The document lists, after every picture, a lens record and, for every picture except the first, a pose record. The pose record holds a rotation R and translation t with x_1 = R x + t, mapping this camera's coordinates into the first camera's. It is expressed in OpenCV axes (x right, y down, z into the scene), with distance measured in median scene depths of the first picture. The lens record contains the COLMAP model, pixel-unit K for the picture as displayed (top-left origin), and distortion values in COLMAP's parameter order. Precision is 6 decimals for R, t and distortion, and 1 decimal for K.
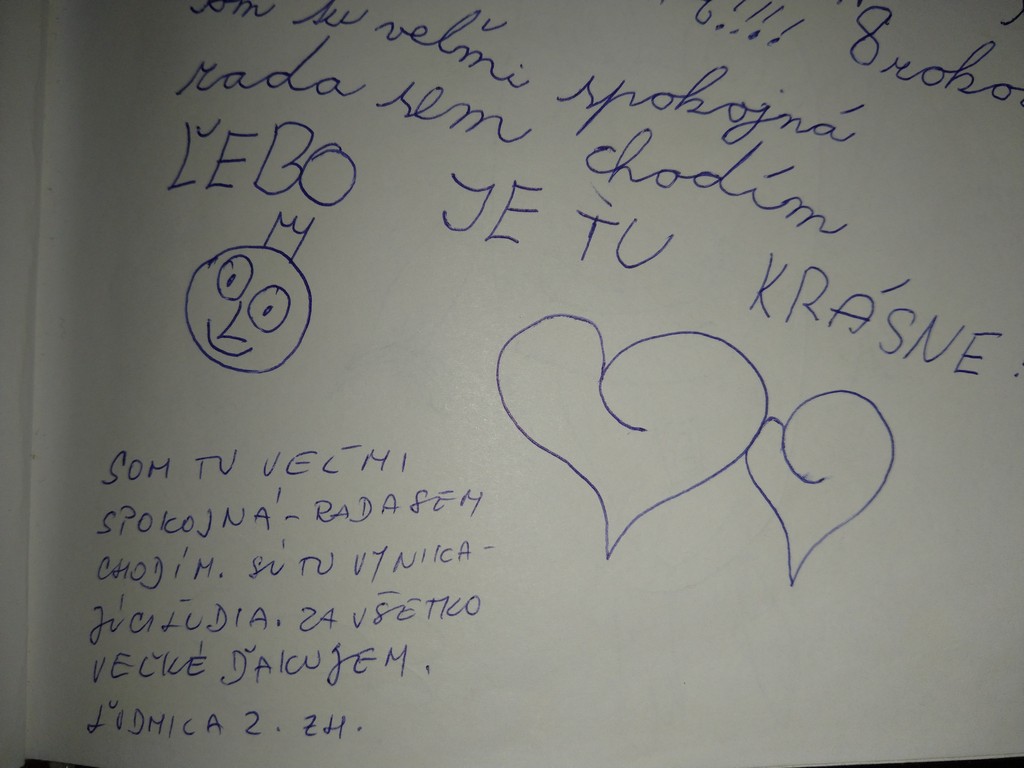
lens RADIAL K [[787.7, 0, 512.0], [0, 787.7, 384.0], [0, 0, 1]] dist [-0.002710, 0.008558]
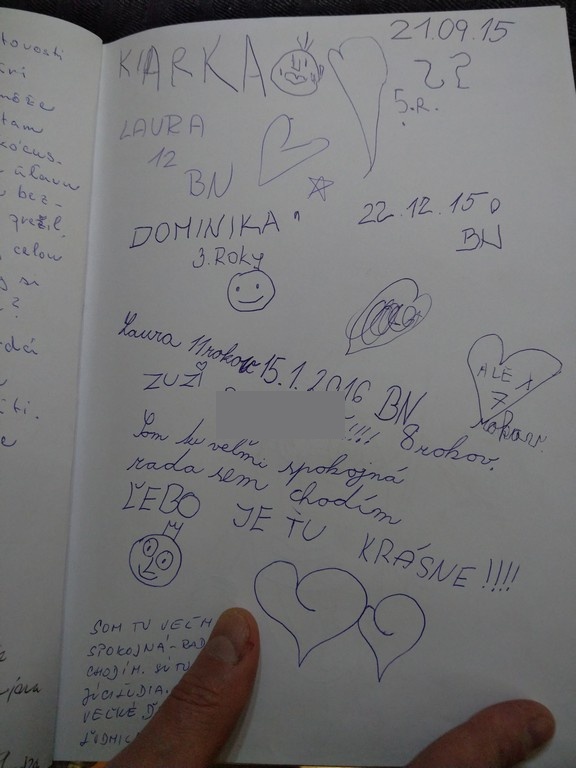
lens RADIAL K [[591.0, 0, 288.0], [0, 591.0, 384.0], [0, 0, 1]] dist [0.074867, -0.170440]
pose [[0.997988, 0.012318, 0.062202, -0.034687], [0.010461, 0.935524, -0.353107, 0.049689], [-0.062542, 0.353047, 0.933513, -0.918697]]
